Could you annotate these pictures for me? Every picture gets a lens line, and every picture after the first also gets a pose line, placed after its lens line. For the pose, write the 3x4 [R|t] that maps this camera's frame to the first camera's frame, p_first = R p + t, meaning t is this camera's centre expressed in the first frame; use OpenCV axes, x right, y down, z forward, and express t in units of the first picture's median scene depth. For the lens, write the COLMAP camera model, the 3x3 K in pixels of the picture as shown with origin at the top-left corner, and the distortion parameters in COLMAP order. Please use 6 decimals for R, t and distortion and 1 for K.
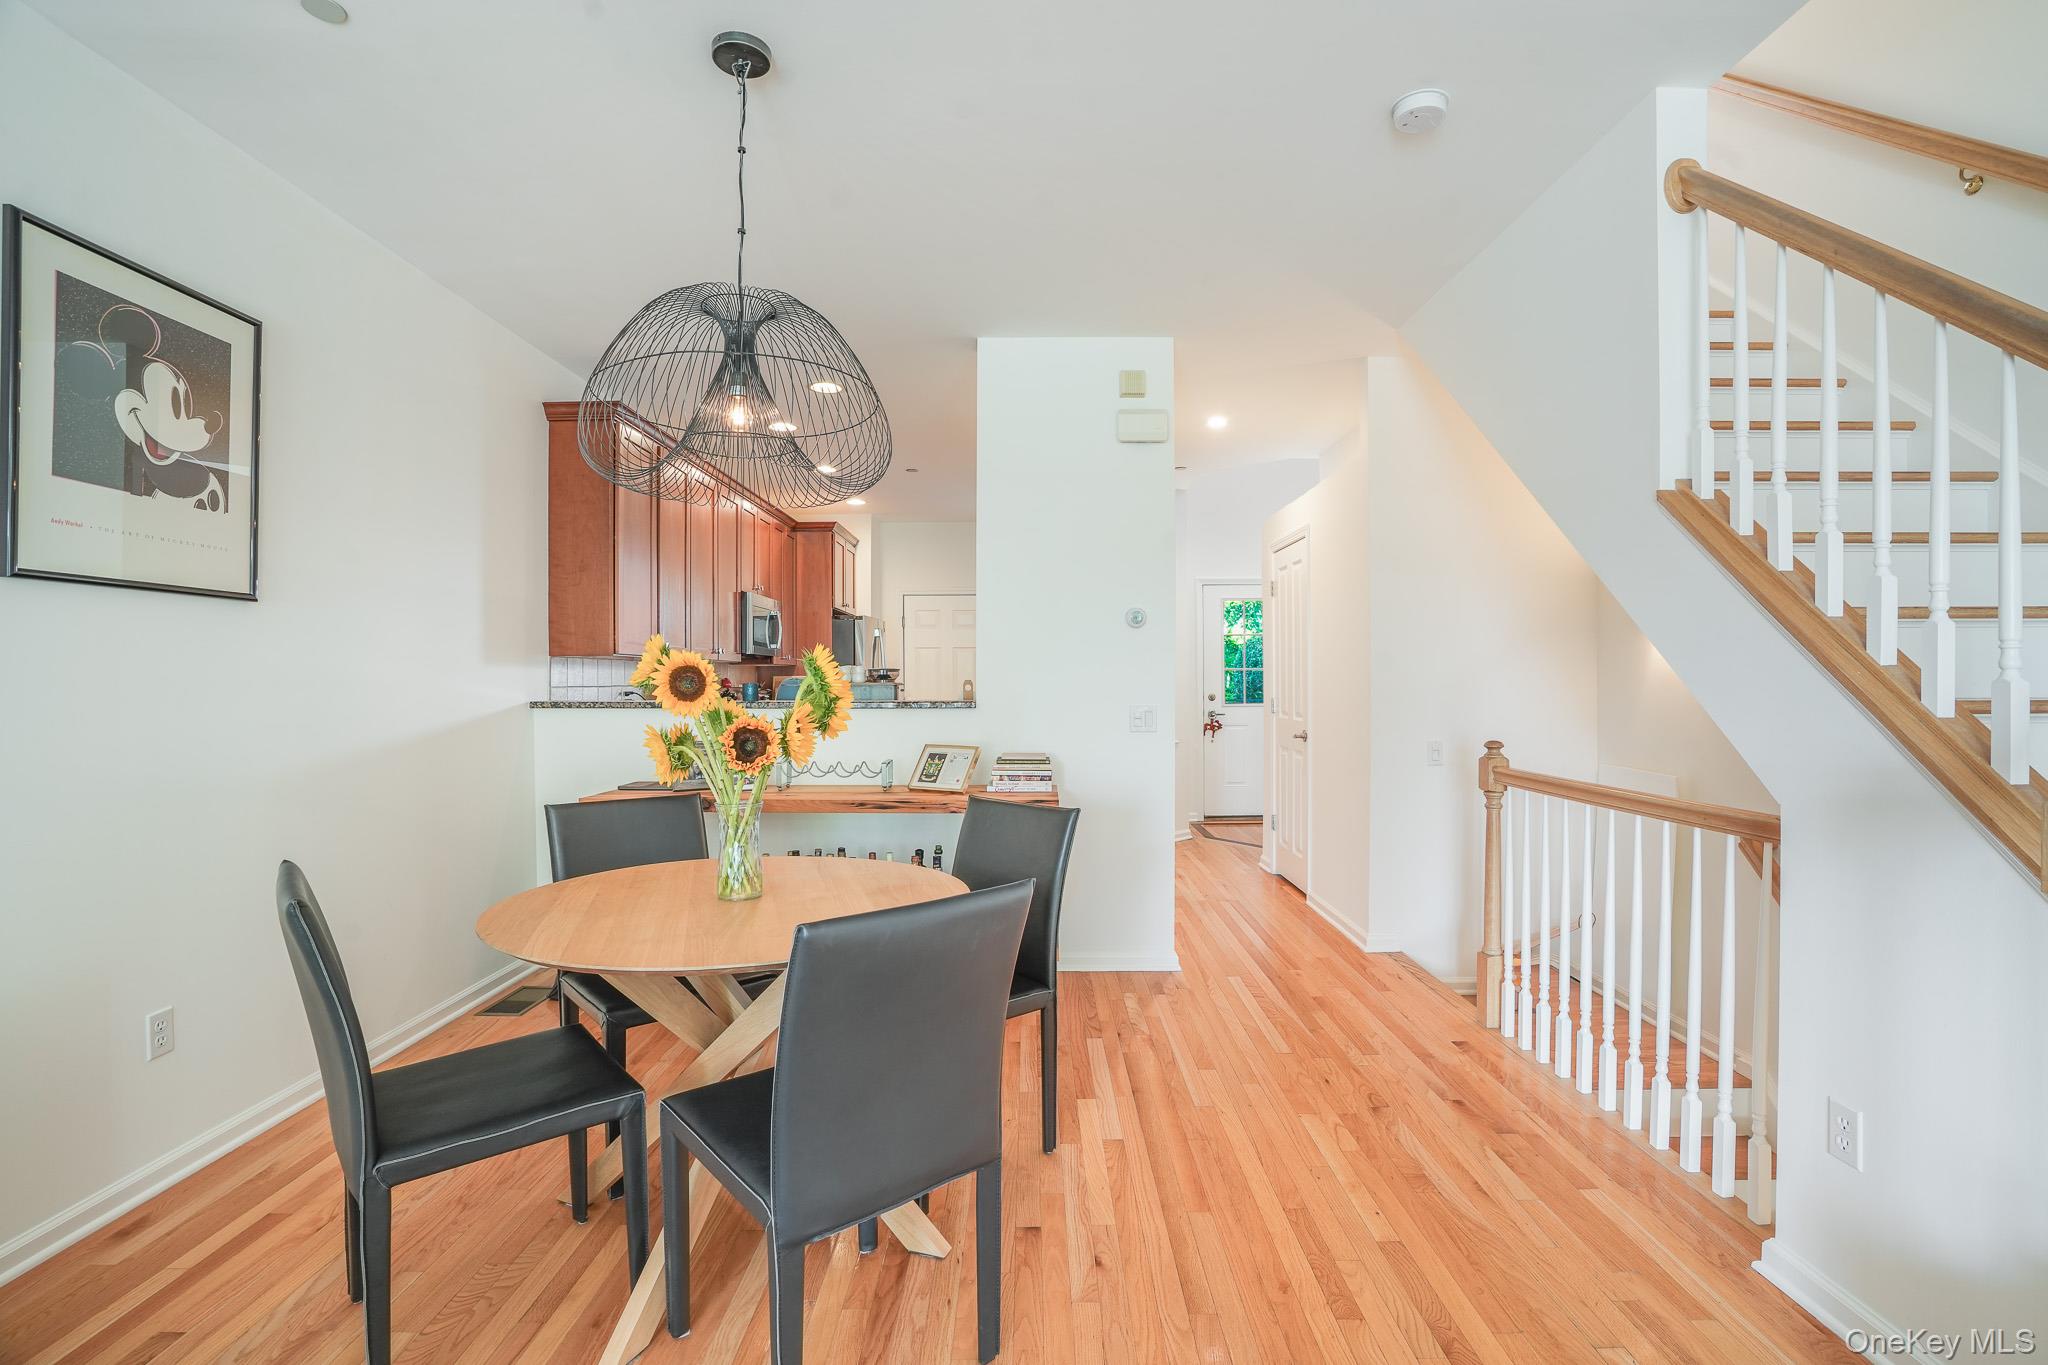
lens RADIAL K [[972.3, 0, 1024.0], [0, 972.3, 682.5], [0, 0, 1]] dist [-0.068332, 0.027805]
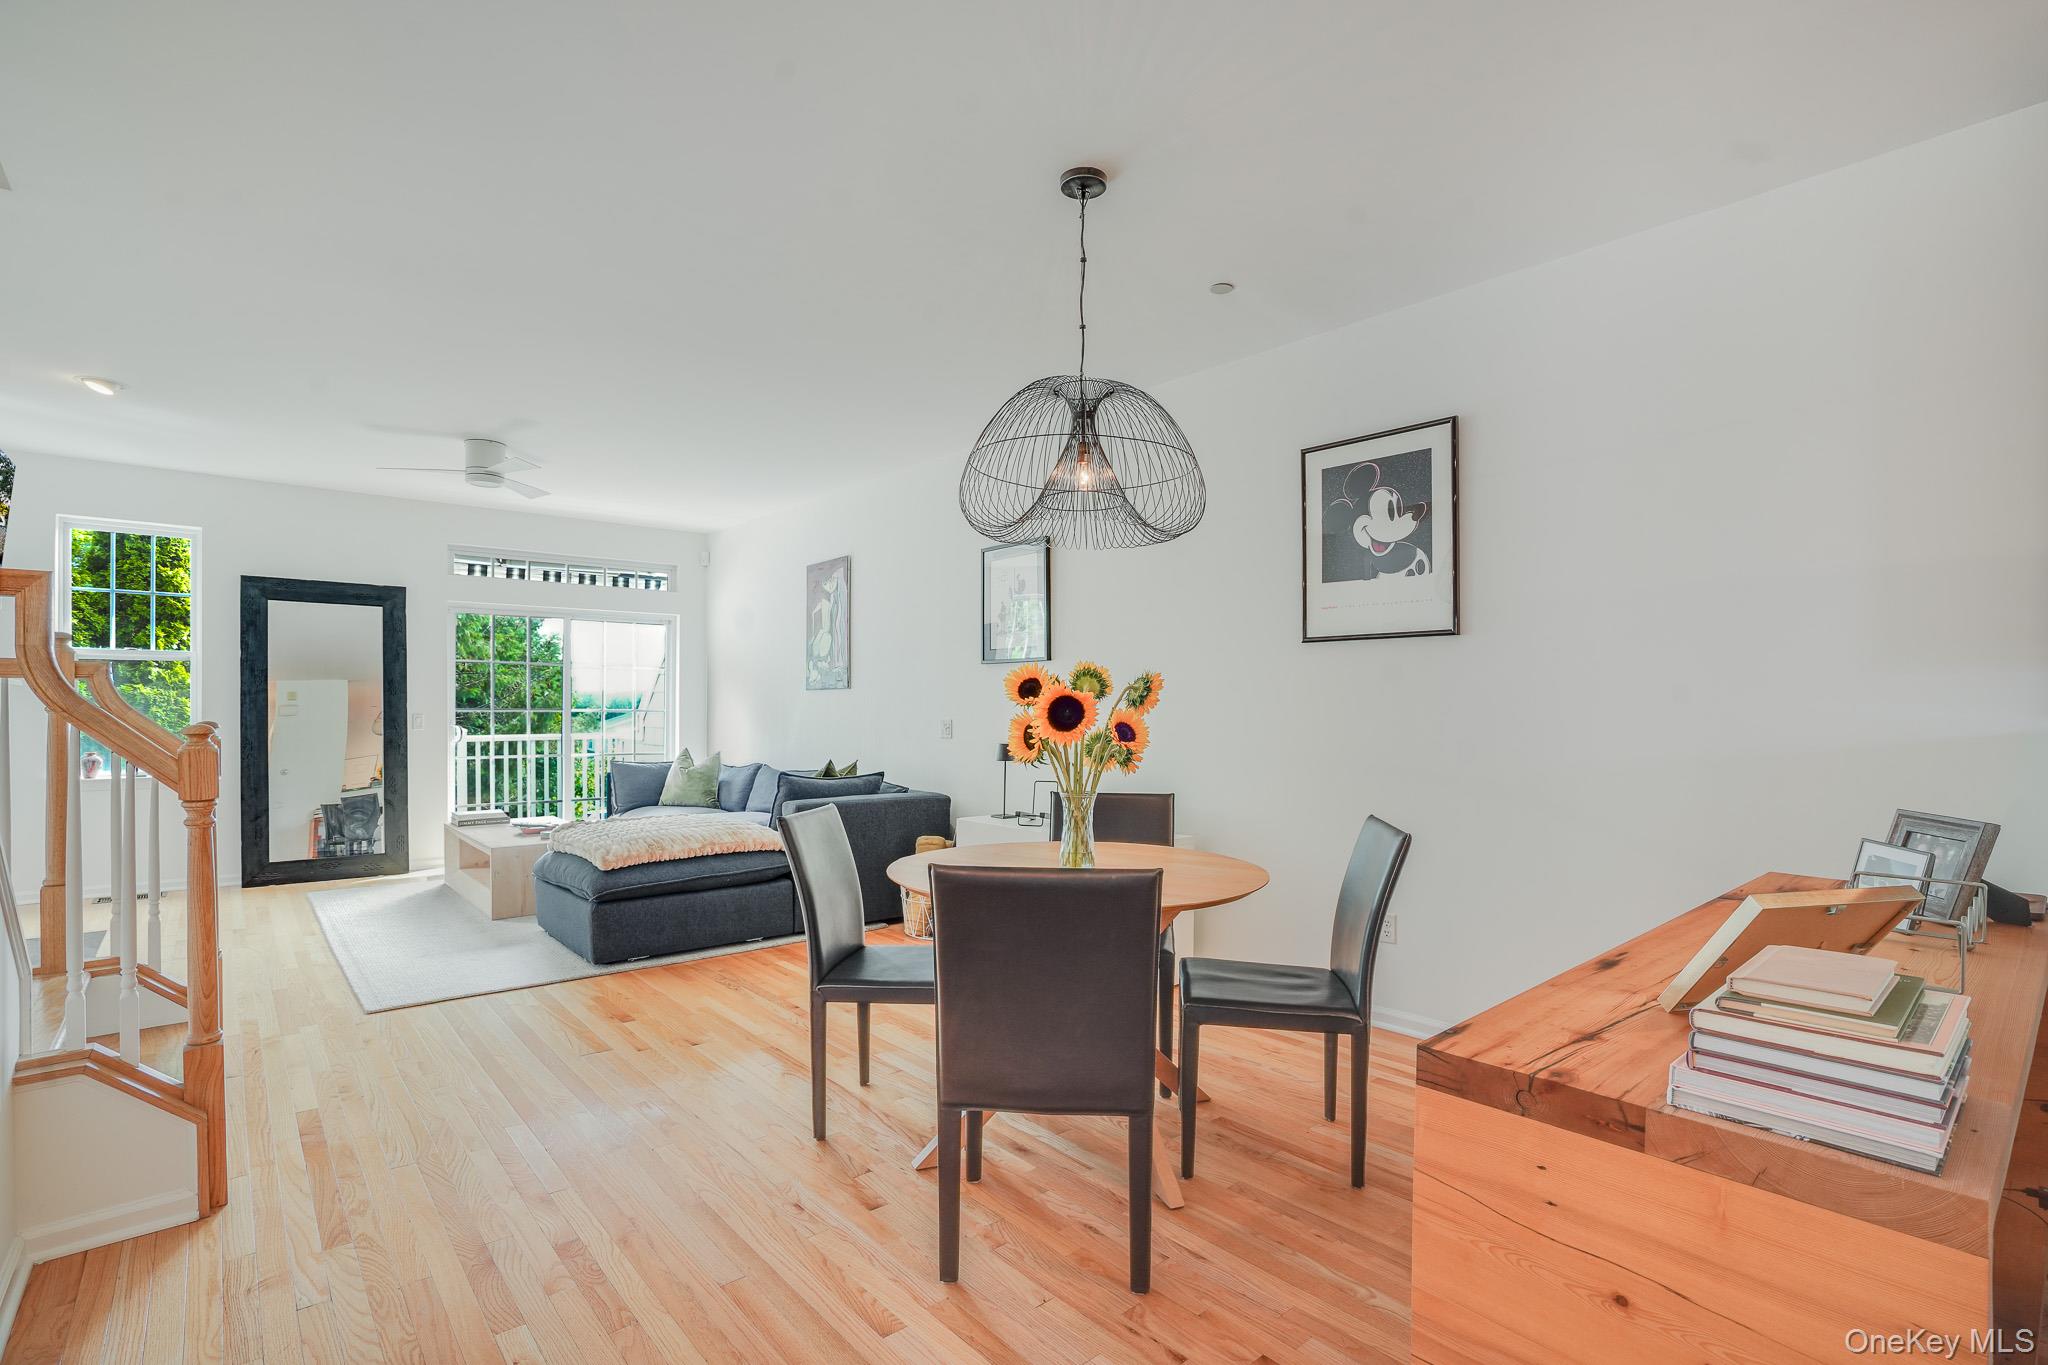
lens RADIAL K [[934.8, 0, 999.5], [0, 934.8, 704.5], [0, 0, 1]] dist [-0.061344, 0.024785]
pose [[-0.762743, -0.002406, -0.646697, 0.519449], [-0.004877, 0.999986, 0.002033, 0.010390], [0.646683, 0.004705, -0.762744, 1.718723]]
